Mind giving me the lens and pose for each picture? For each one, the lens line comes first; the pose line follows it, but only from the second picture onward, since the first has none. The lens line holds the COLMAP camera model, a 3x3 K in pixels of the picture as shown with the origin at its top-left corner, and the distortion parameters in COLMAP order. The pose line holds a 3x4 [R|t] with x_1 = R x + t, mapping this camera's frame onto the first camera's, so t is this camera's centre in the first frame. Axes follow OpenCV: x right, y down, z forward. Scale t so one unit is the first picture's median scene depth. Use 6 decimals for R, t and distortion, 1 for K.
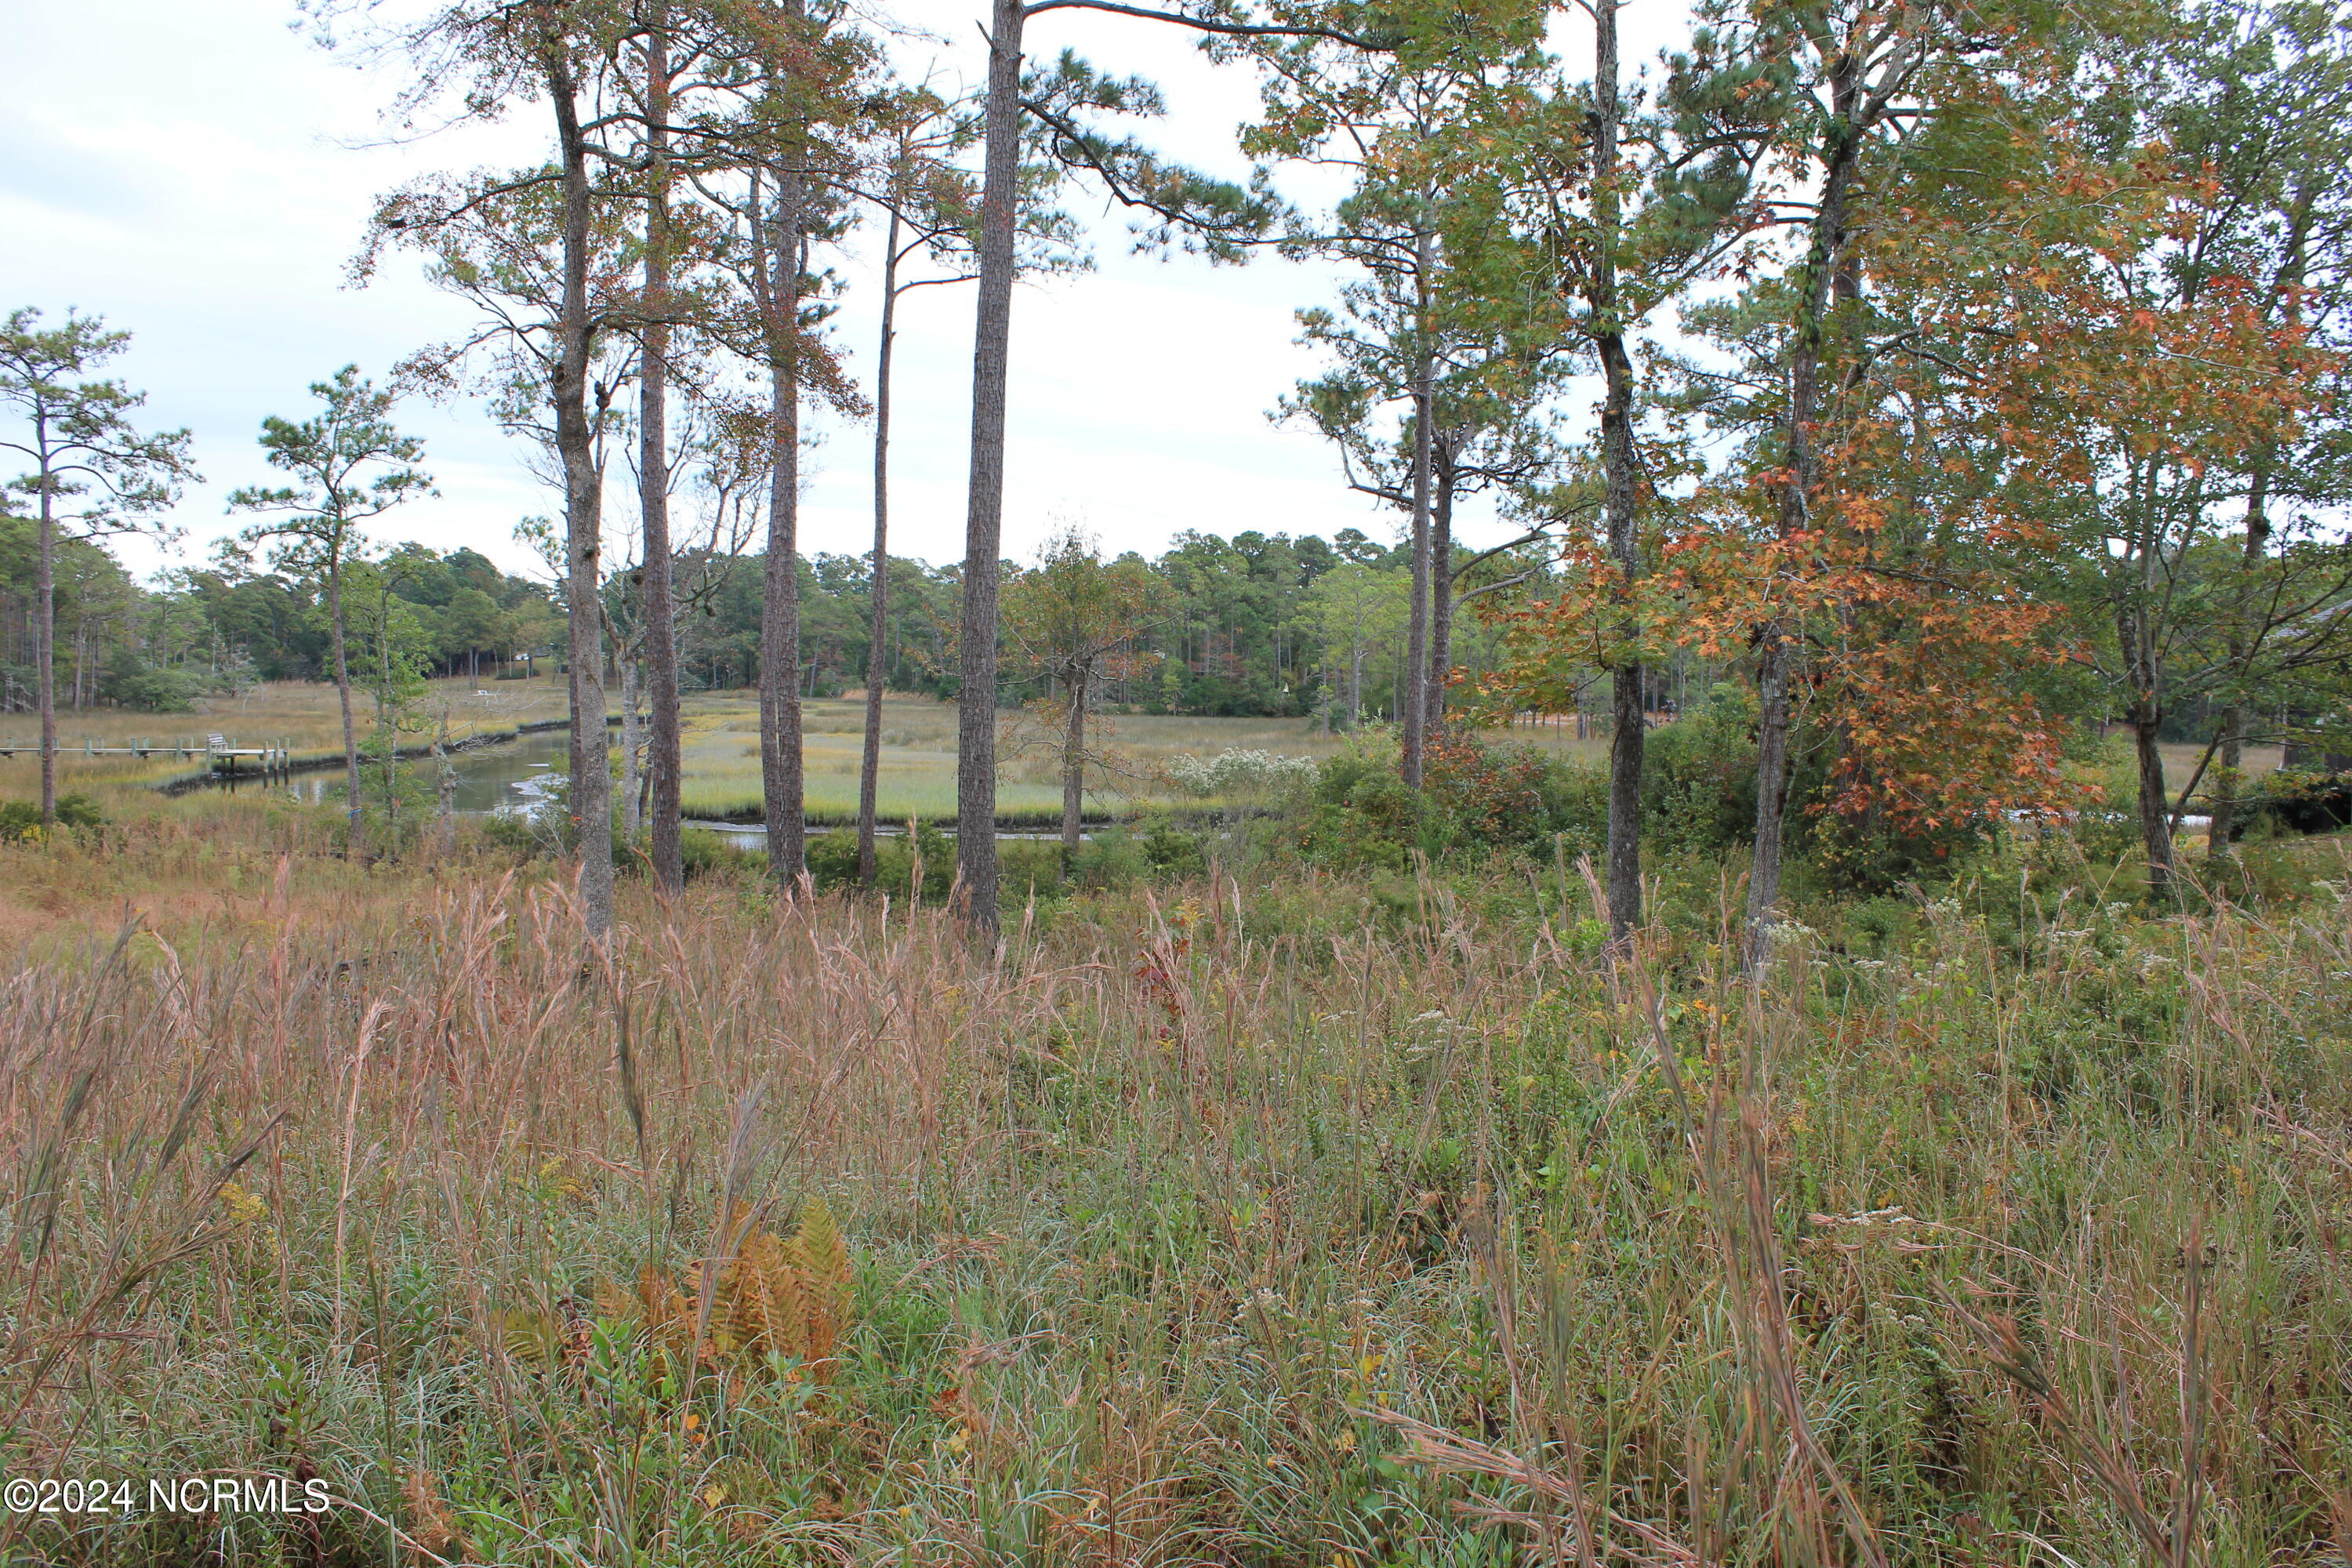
lens RADIAL K [[1979.7, 0, 1189.8], [0, 1979.7, 789.1], [0, 0, 1]] dist [-0.175172, 0.155300]
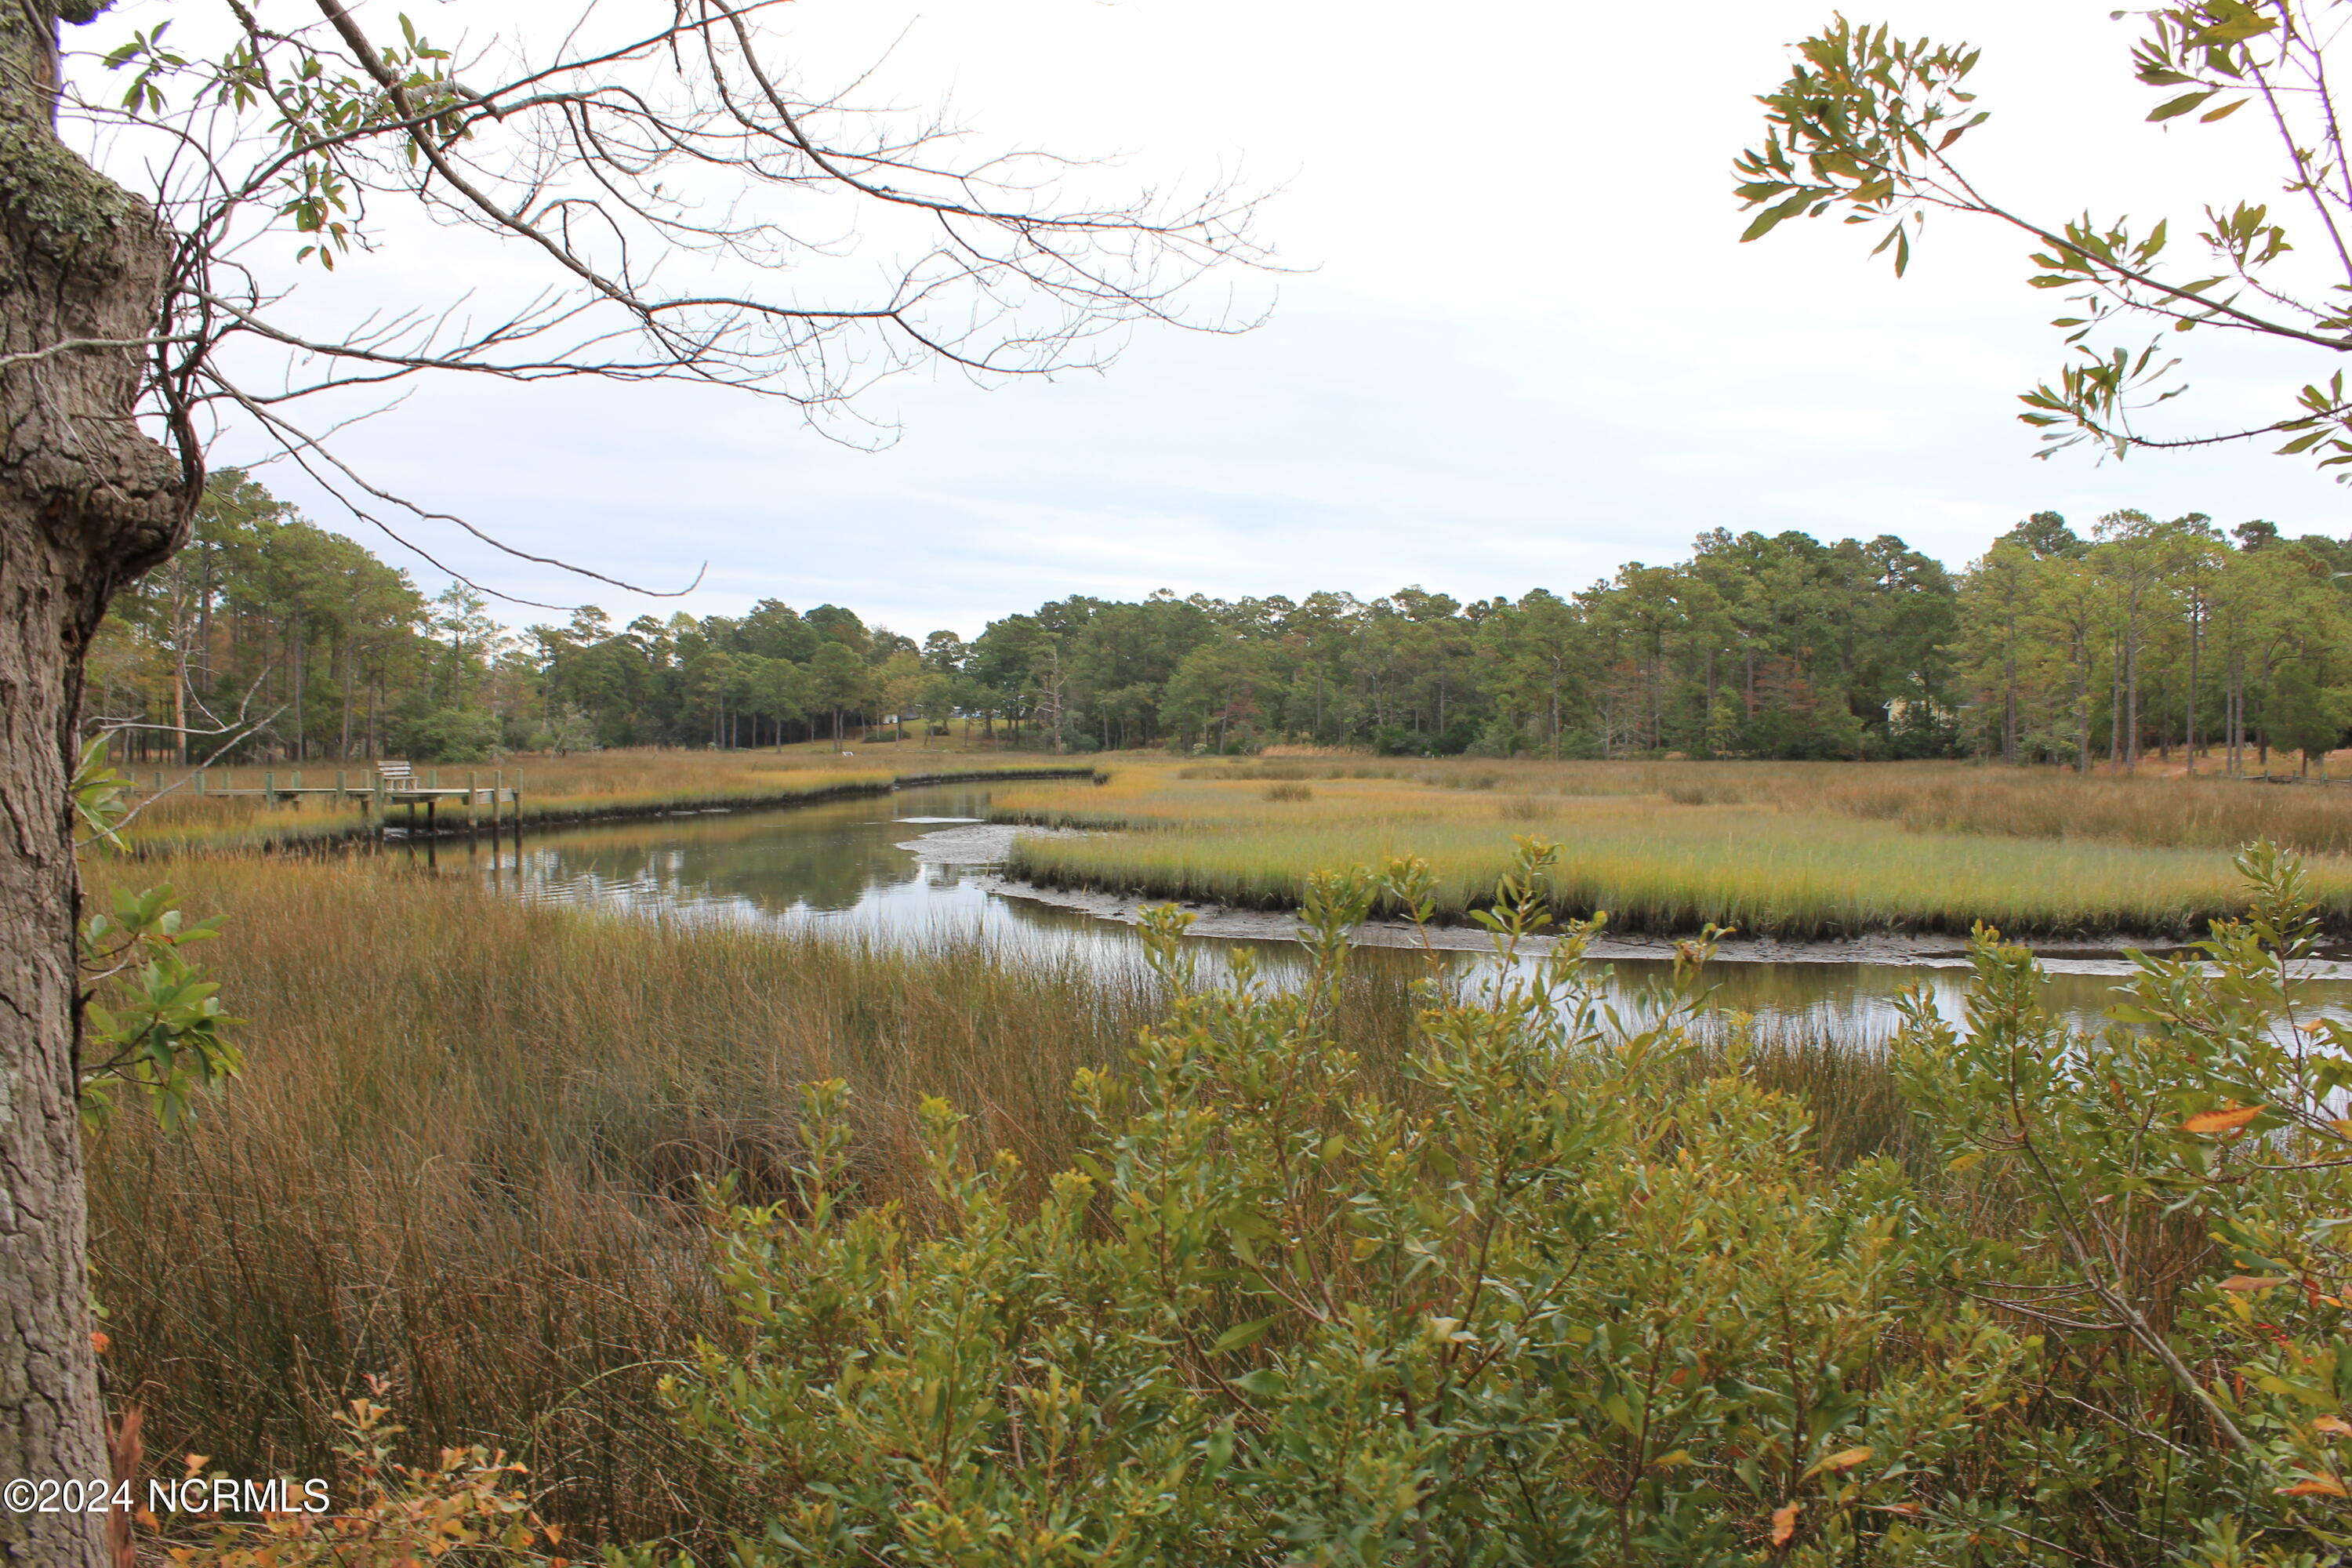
lens RADIAL K [[1979.7, 0, 1162.9], [0, 1979.7, 805.8], [0, 0, 1]] dist [-0.175172, 0.155300]
pose [[0.981599, -0.010215, -0.190678, -0.357193], [0.004574, 0.999539, -0.029999, 0.007608], [0.190897, 0.028574, 0.981194, 0.988884]]
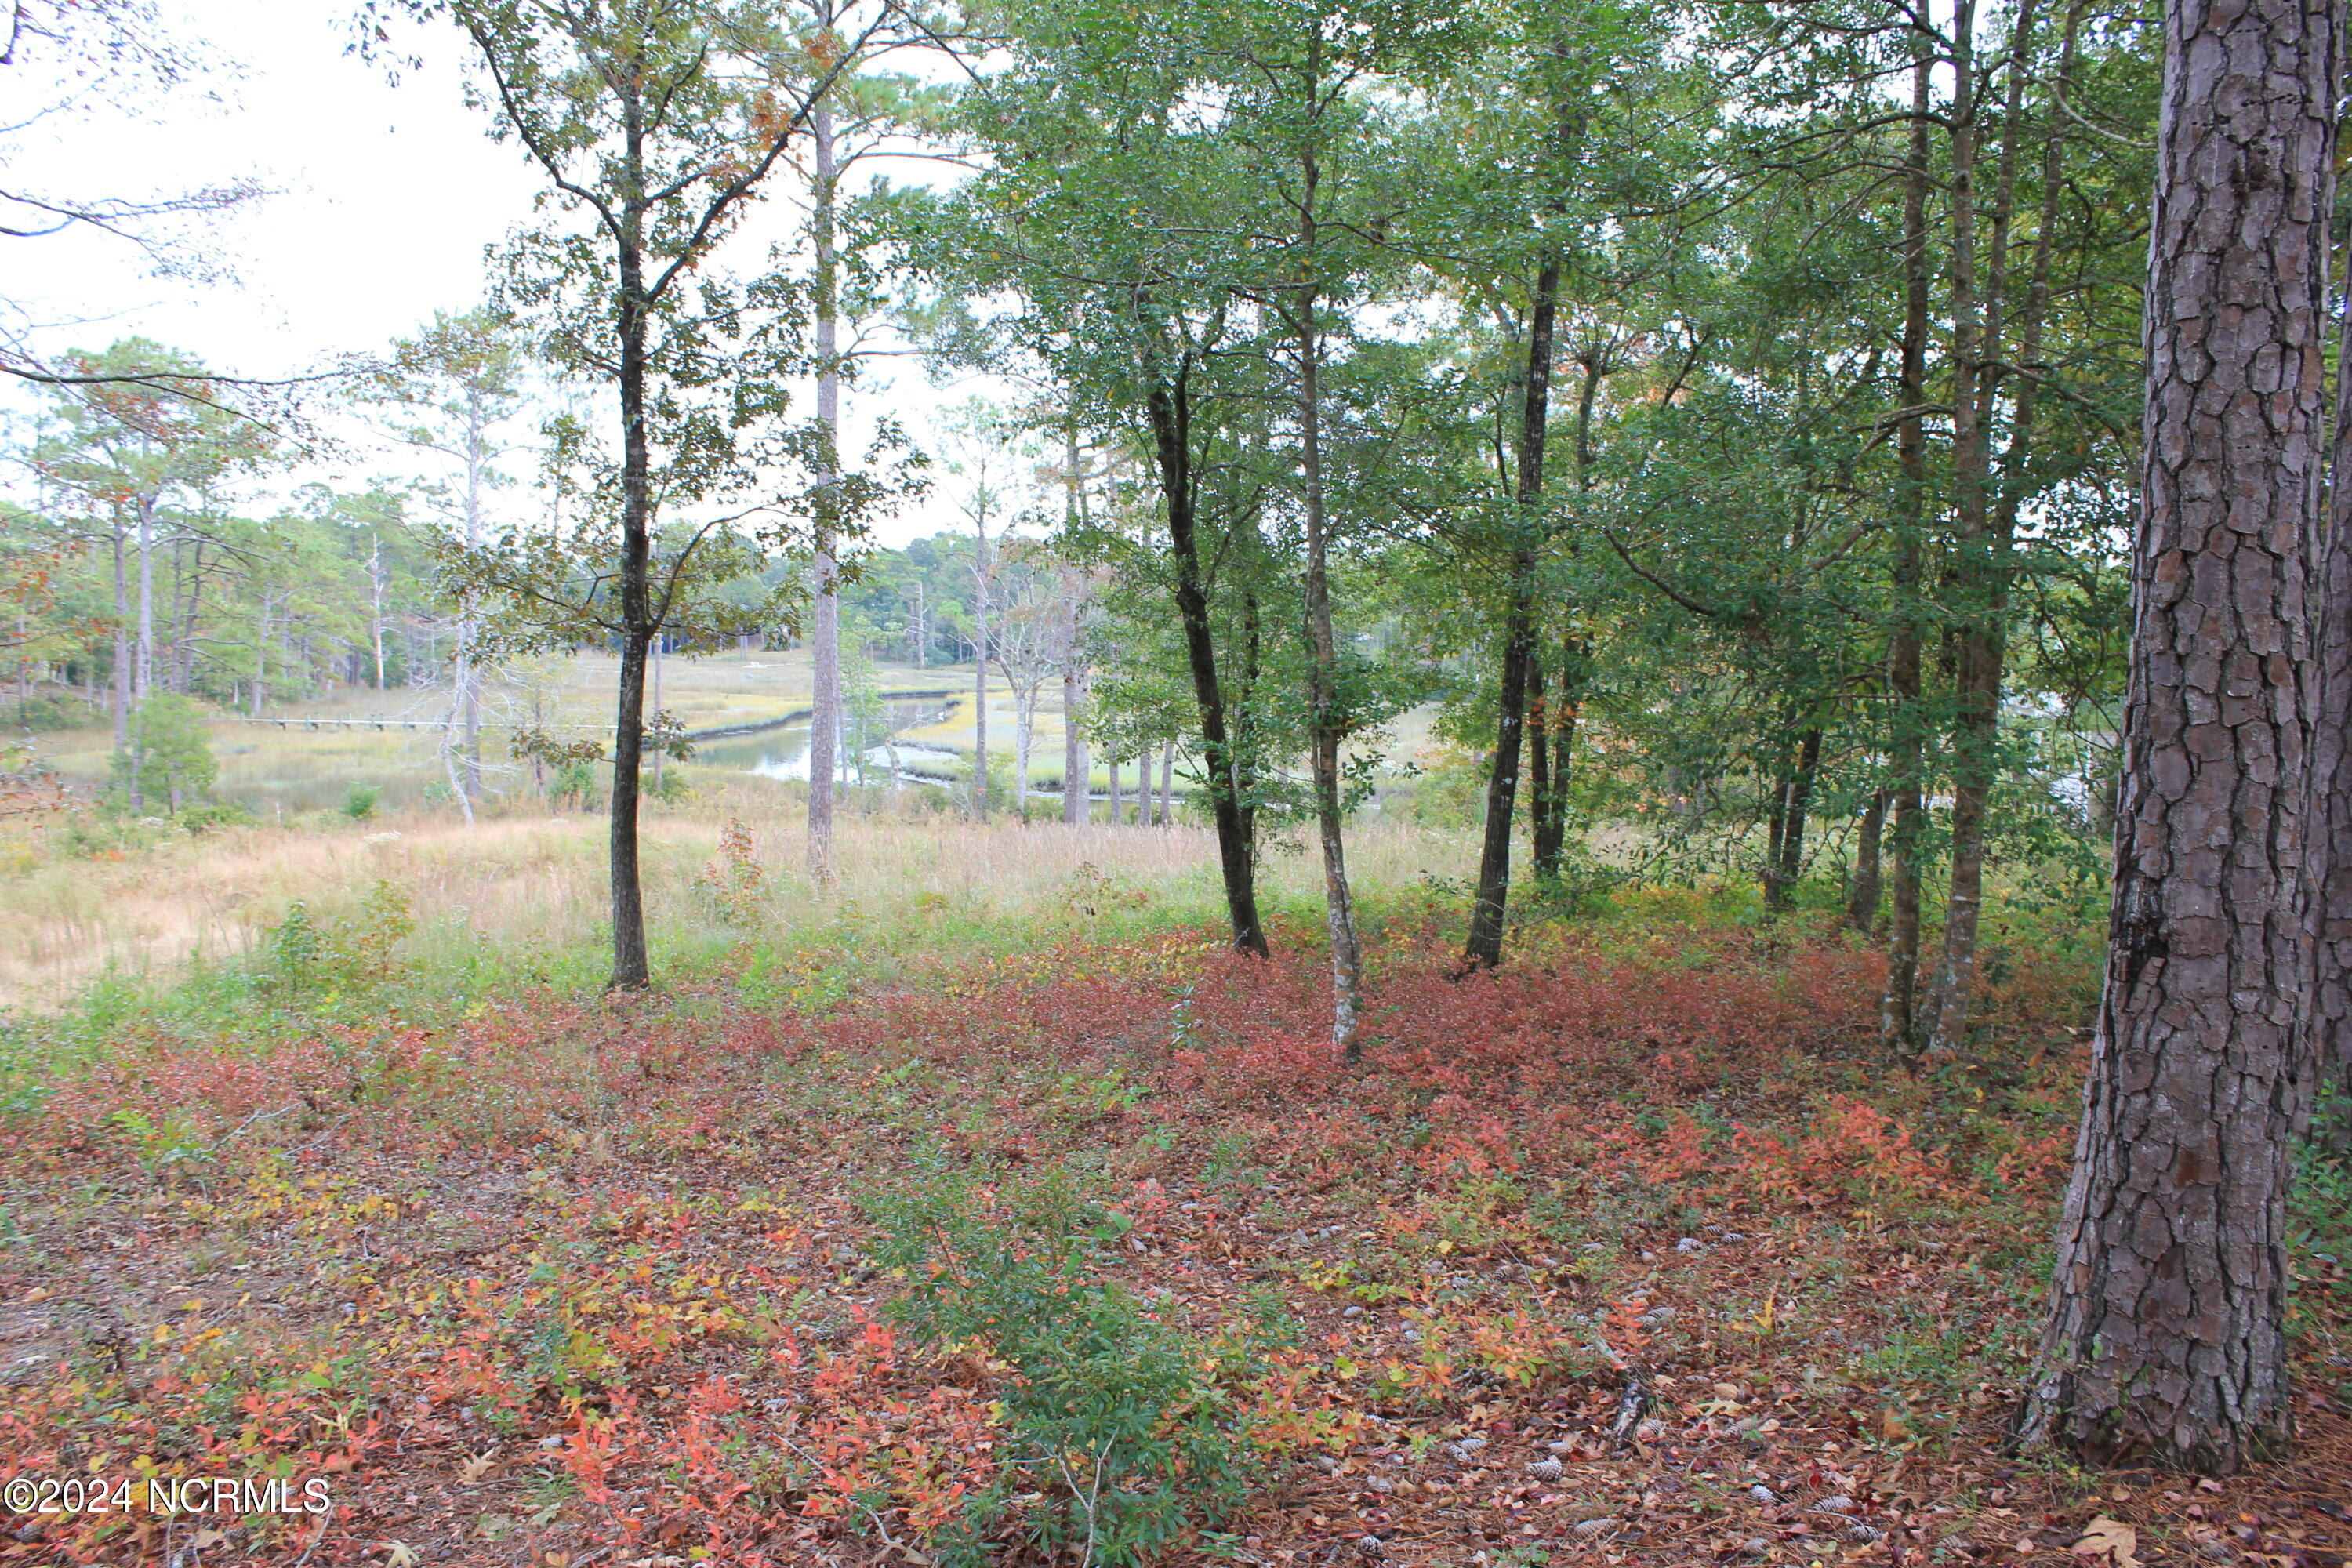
lens RADIAL K [[1979.7, 0, 1180.9], [0, 1979.7, 795.6], [0, 0, 1]] dist [-0.175172, 0.155300]
pose [[0.993486, 0.020145, -0.112156, 0.039756], [-0.017854, 0.999612, 0.021394, -0.017886], [0.112543, -0.019252, 0.993460, -0.627396]]
